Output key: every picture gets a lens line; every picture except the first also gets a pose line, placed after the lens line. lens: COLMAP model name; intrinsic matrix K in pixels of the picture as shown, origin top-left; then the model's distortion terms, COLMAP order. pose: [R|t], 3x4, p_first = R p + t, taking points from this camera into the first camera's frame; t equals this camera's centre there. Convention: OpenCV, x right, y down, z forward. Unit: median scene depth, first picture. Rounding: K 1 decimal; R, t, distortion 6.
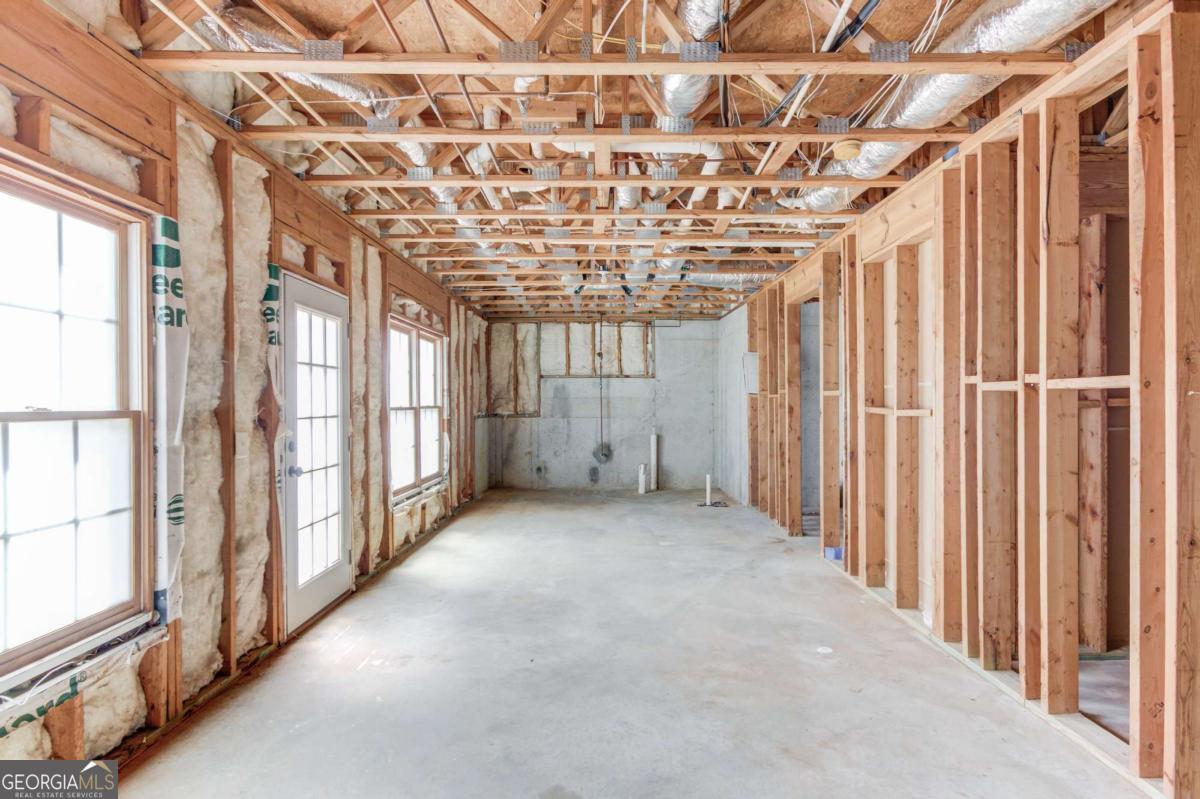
lens RADIAL K [[564.8, 0, 602.5], [0, 564.8, 405.1], [0, 0, 1]] dist [-0.004304, 0.002452]
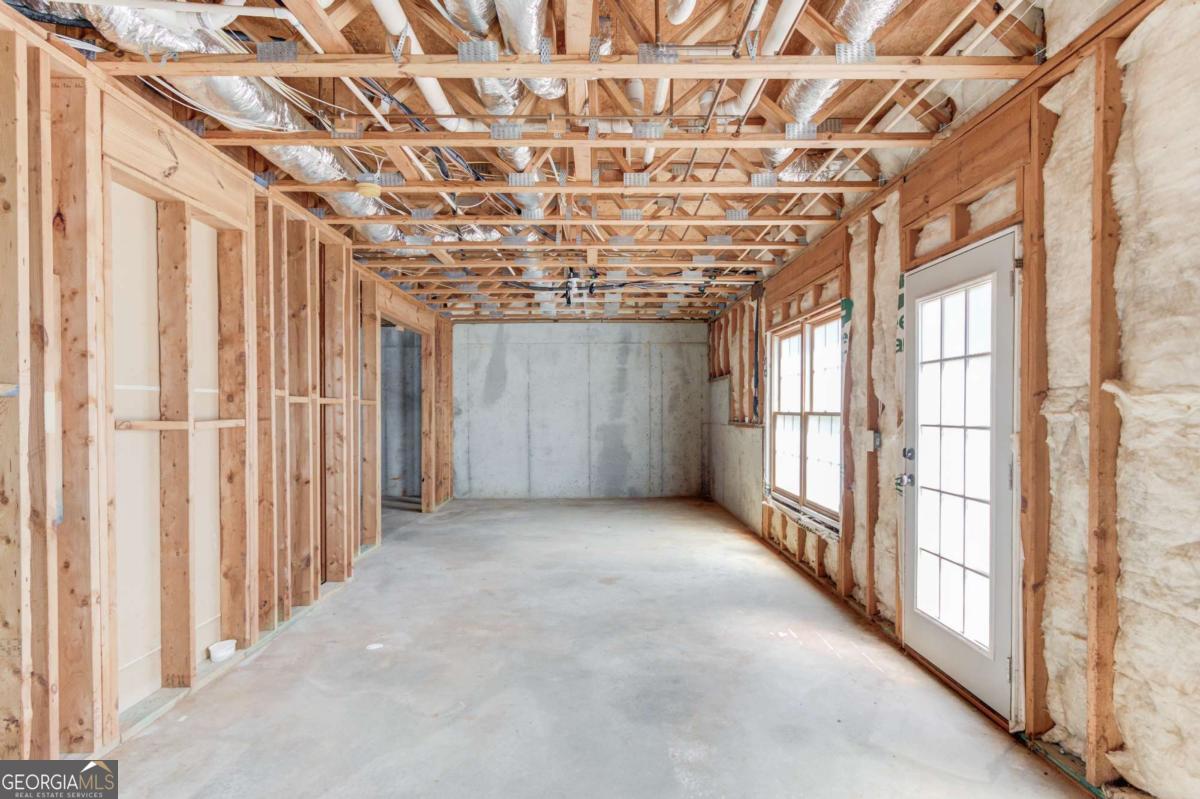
lens RADIAL K [[564.8, 0, 598.7], [0, 564.8, 407.3], [0, 0, 1]] dist [-0.004304, 0.002452]
pose [[-0.999963, 0.006064, -0.006051, -0.020127], [0.006080, 0.999978, -0.002634, -0.006013], [0.006034, -0.002671, -0.999978, 2.049082]]
